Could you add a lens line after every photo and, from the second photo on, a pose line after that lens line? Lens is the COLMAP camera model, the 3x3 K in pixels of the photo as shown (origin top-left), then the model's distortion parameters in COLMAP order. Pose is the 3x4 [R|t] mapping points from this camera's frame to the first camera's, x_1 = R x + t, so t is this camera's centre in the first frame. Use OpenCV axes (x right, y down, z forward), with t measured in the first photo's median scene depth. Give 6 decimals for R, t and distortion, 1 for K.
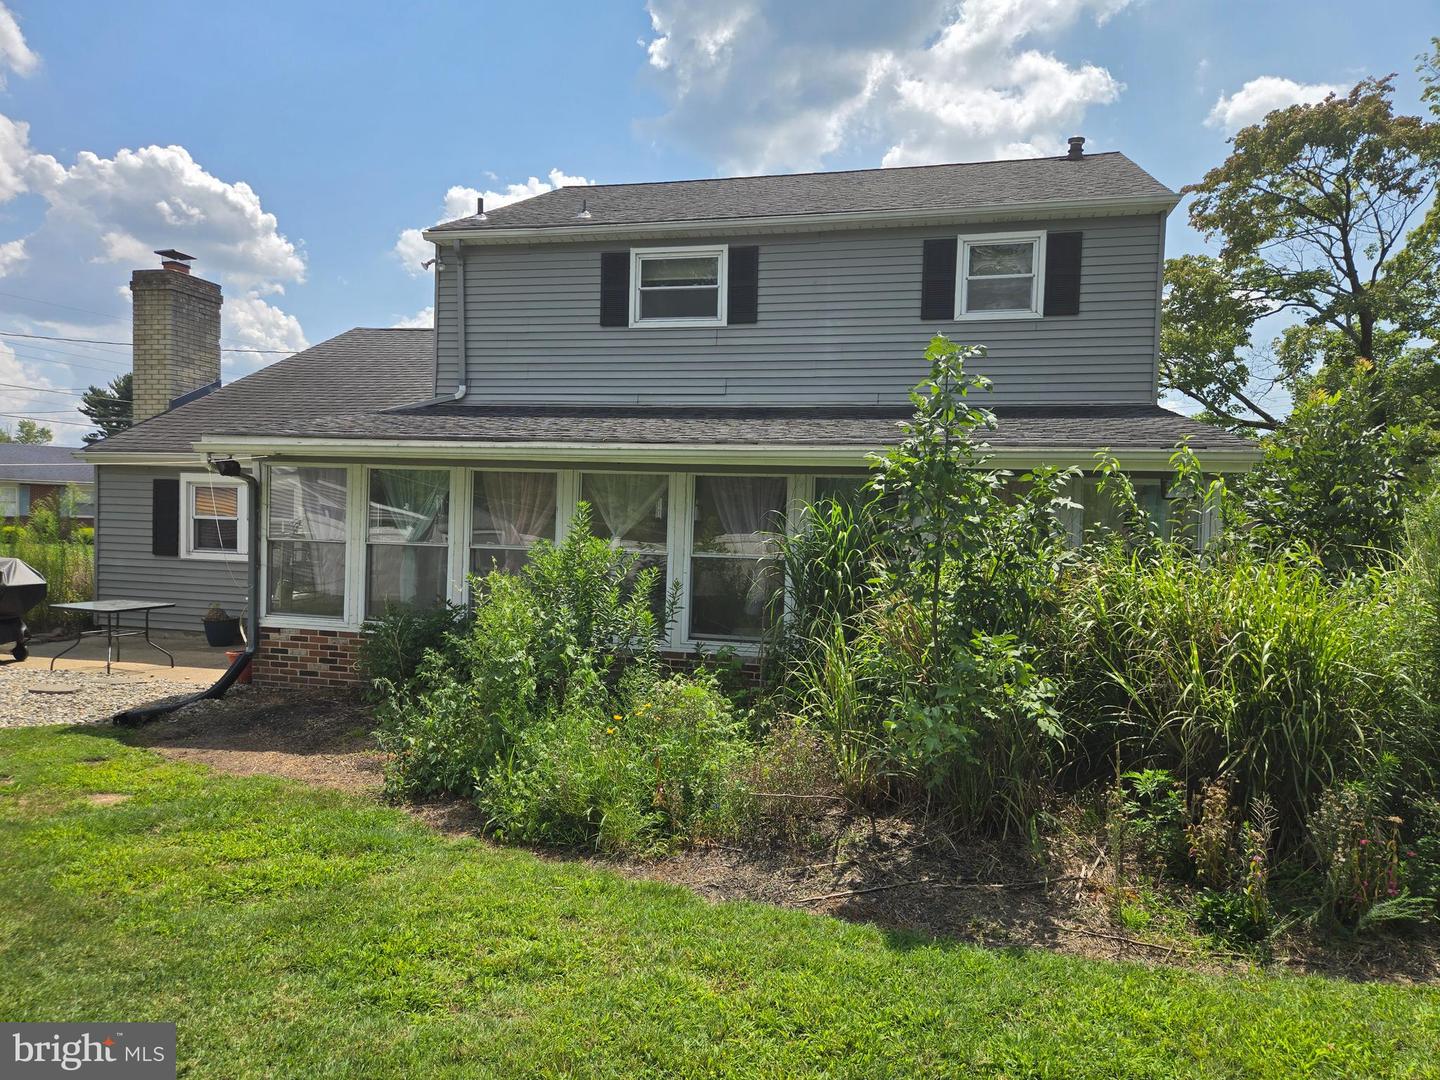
lens RADIAL K [[961.2, 0, 720.0], [0, 961.2, 540.0], [0, 0, 1]] dist [0.038533, -0.000674]
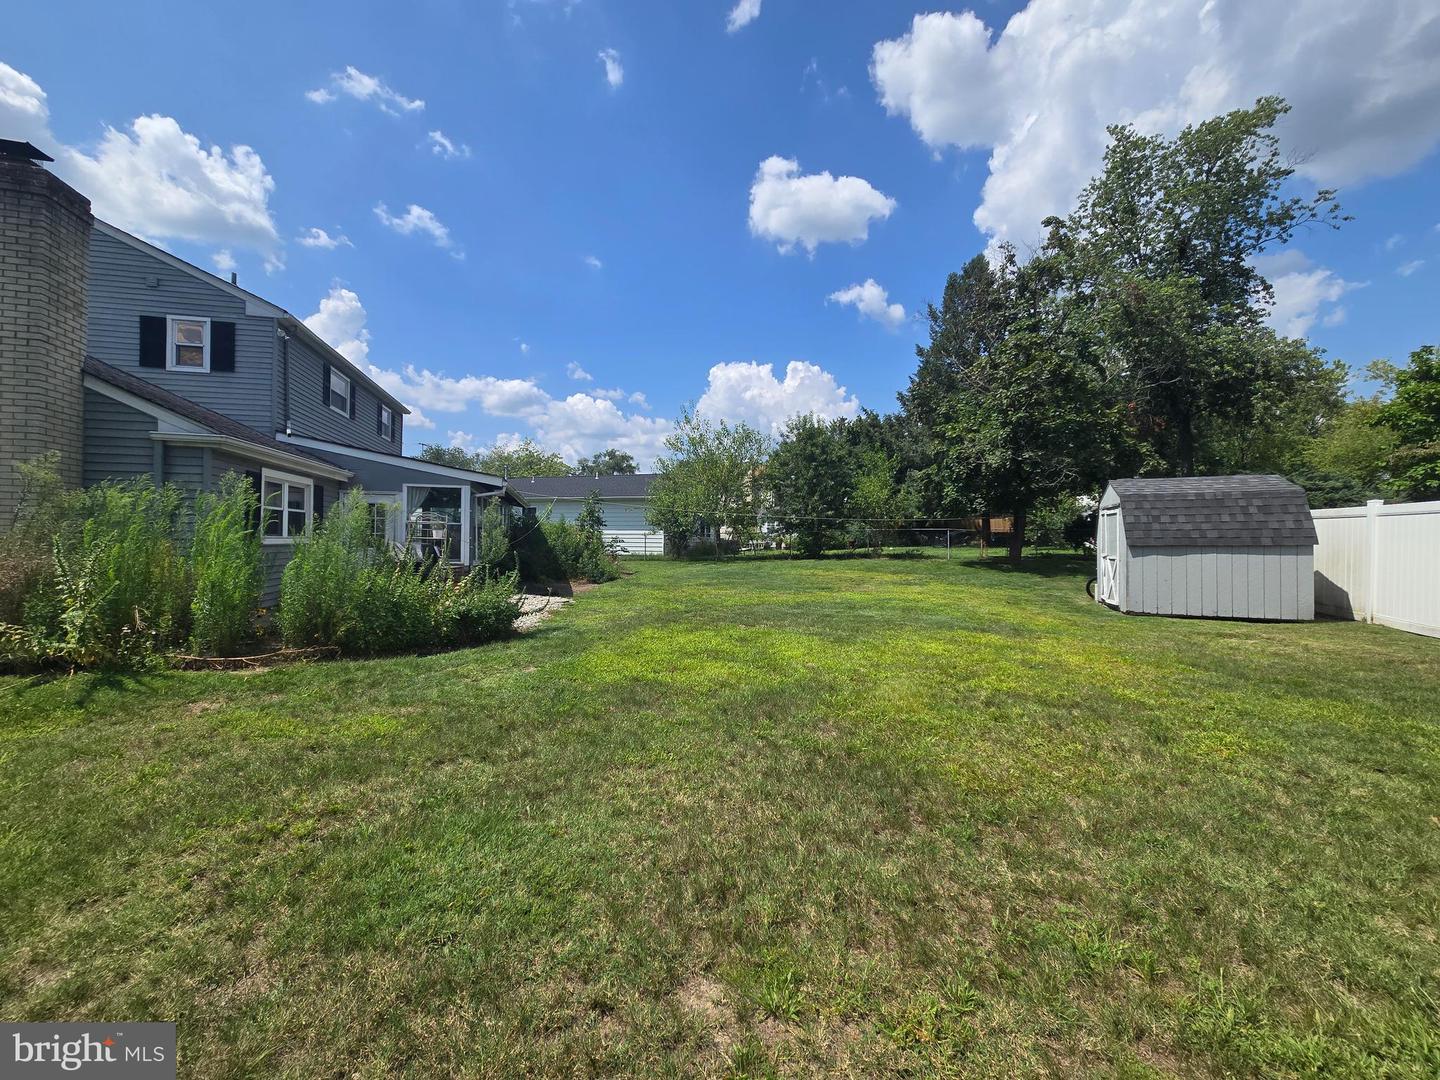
lens RADIAL K [[592.9, 0, 718.5], [0, 592.9, 532.8], [0, 0, 1]] dist [0.002072, 0.000069]
pose [[-0.478844, -0.021429, 0.877638, -1.446026], [0.003357, 0.999650, 0.026240, -0.011193], [-0.877893, 0.015511, -0.478605, 0.899648]]
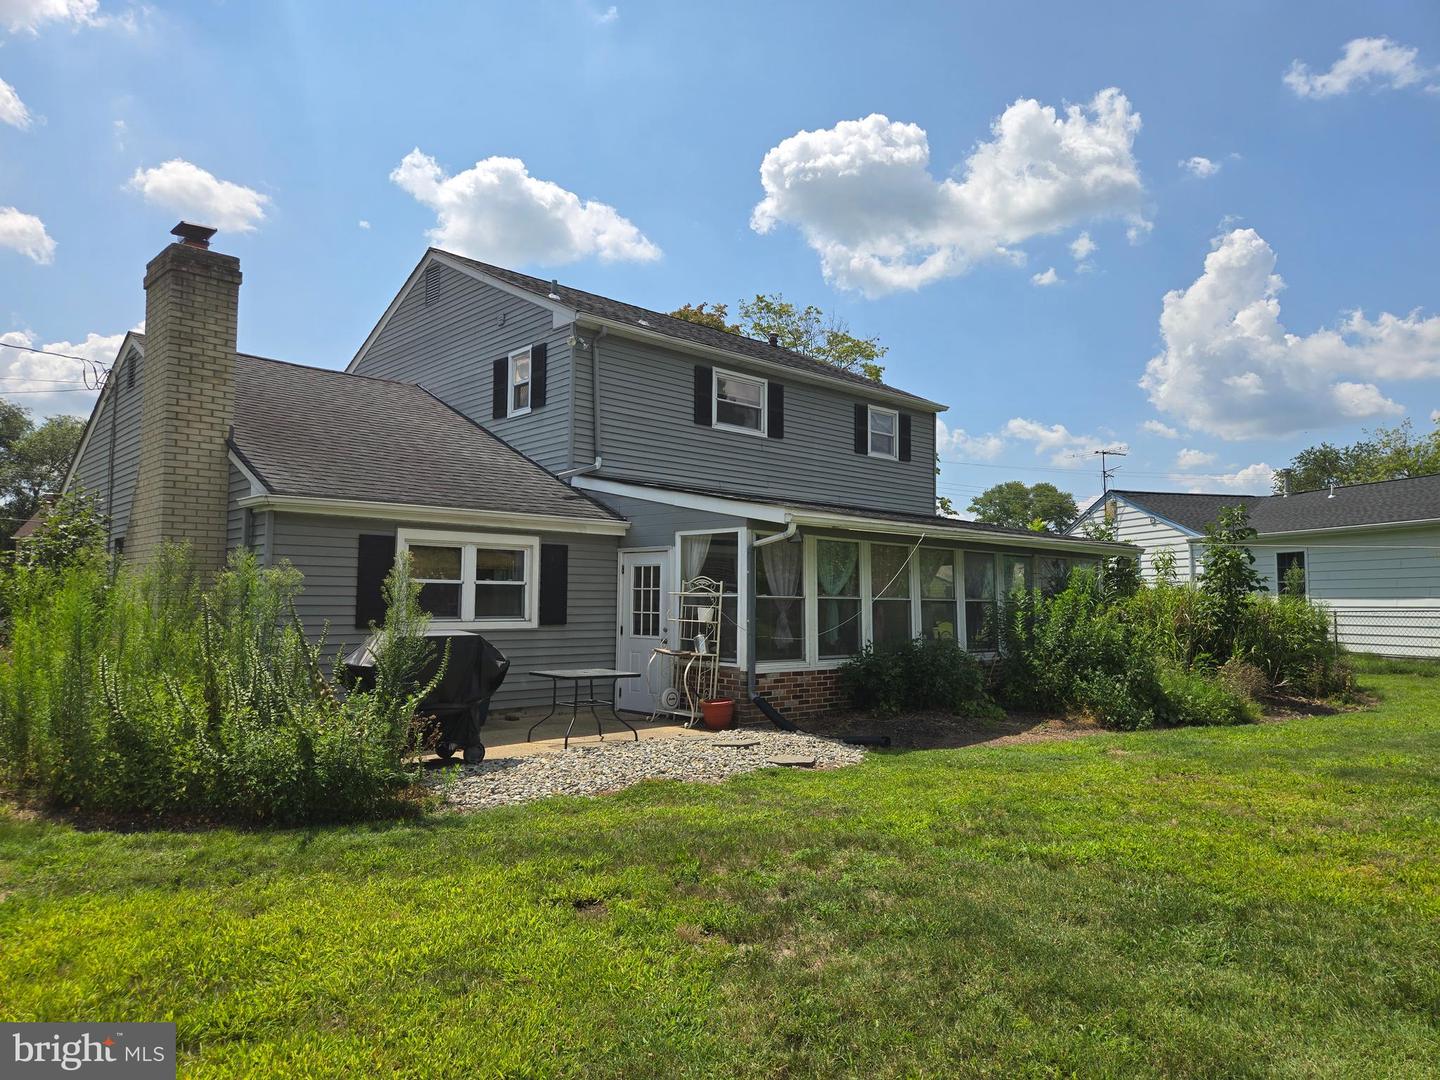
lens RADIAL K [[961.2, 0, 720.0], [0, 961.2, 540.0], [0, 0, 1]] dist [0.038533, -0.000674]
pose [[0.538643, 0.033387, 0.841873, -1.136743], [0.032600, 0.997640, -0.060422, 0.000041], [-0.841903, 0.059991, 0.536283, 0.333122]]
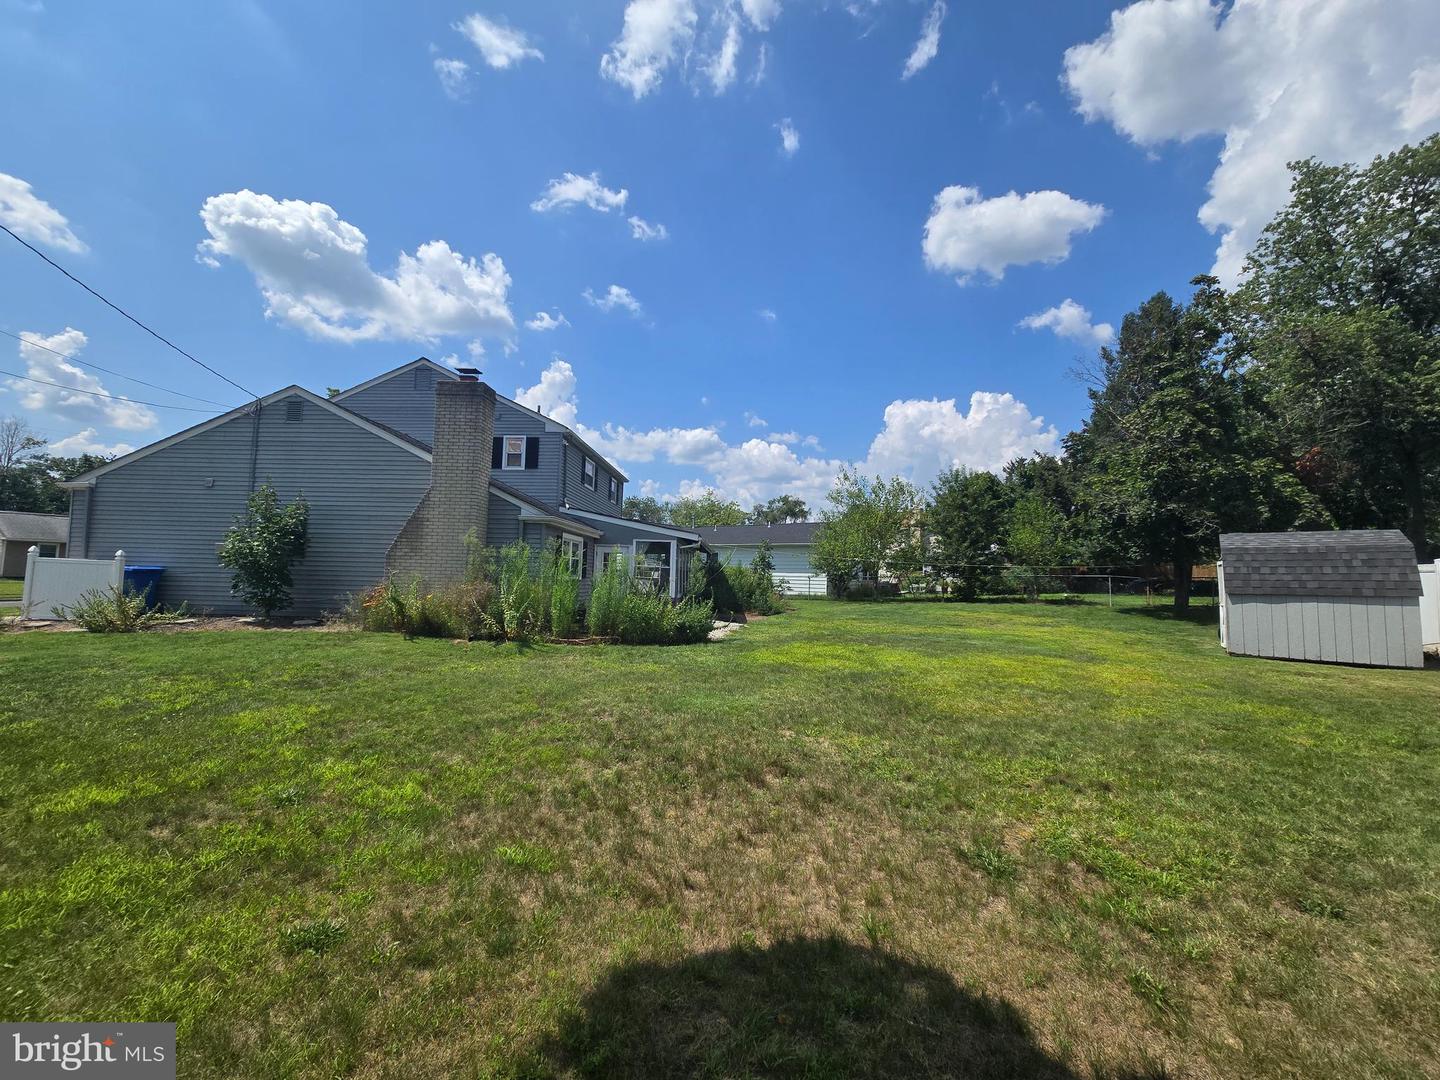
lens RADIAL K [[592.9, 0, 718.5], [0, 592.9, 532.8], [0, 0, 1]] dist [0.002072, 0.000069]
pose [[-0.207335, 0.042683, 0.977338, -1.753429], [-0.003334, 0.999011, -0.044337, -0.021466], [-0.978264, -0.012451, -0.206987, 0.979979]]
